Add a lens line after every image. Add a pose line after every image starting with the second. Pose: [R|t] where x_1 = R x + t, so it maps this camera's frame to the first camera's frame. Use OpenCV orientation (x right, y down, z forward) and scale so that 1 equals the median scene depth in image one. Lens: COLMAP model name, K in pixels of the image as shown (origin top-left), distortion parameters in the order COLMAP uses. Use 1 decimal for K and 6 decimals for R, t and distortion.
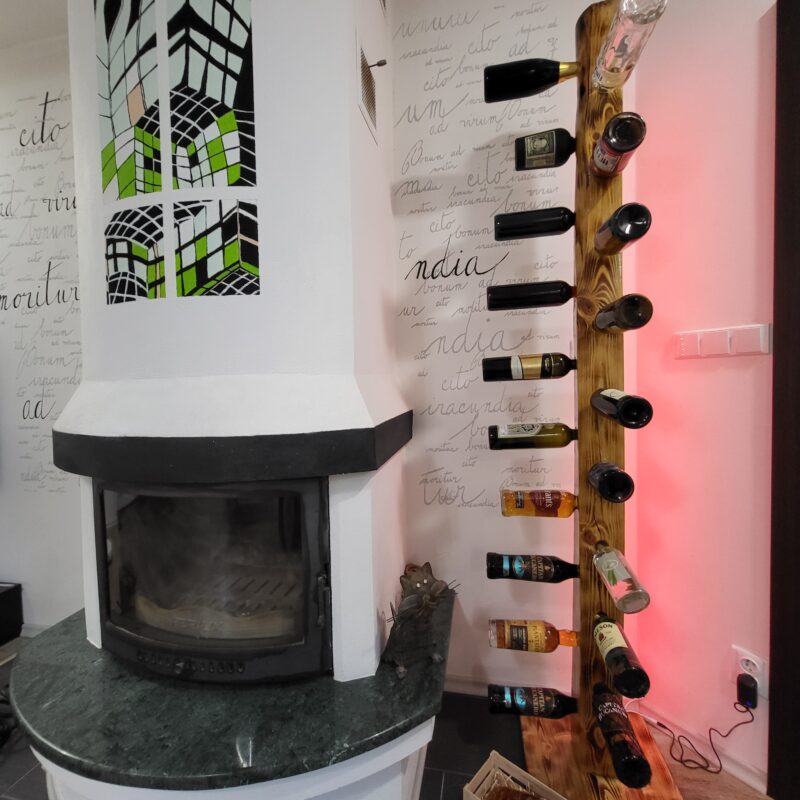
lens RADIAL K [[414.9, 0, 403.0], [0, 414.9, 396.4], [0, 0, 1]] dist [0.002535, 0.000627]
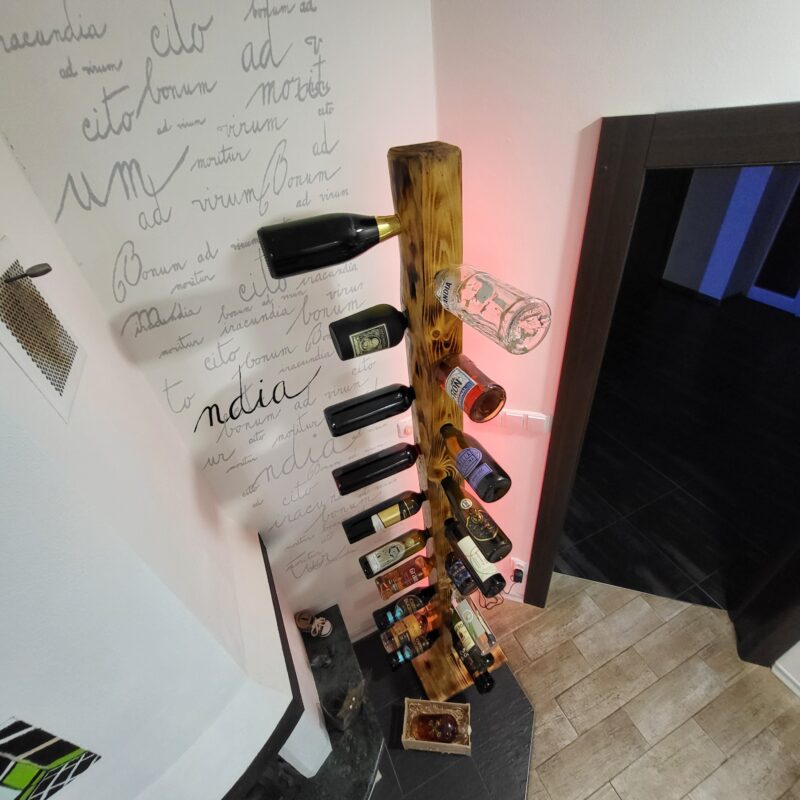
lens RADIAL K [[414.9, 0, 403.0], [0, 414.9, 396.4], [0, 0, 1]] dist [0.002535, 0.000627]
pose [[0.801668, -0.418239, 0.427088, 0.013670], [0.105918, 0.802549, 0.587109, -0.747948], [-0.588311, -0.425430, 0.687677, 0.319375]]
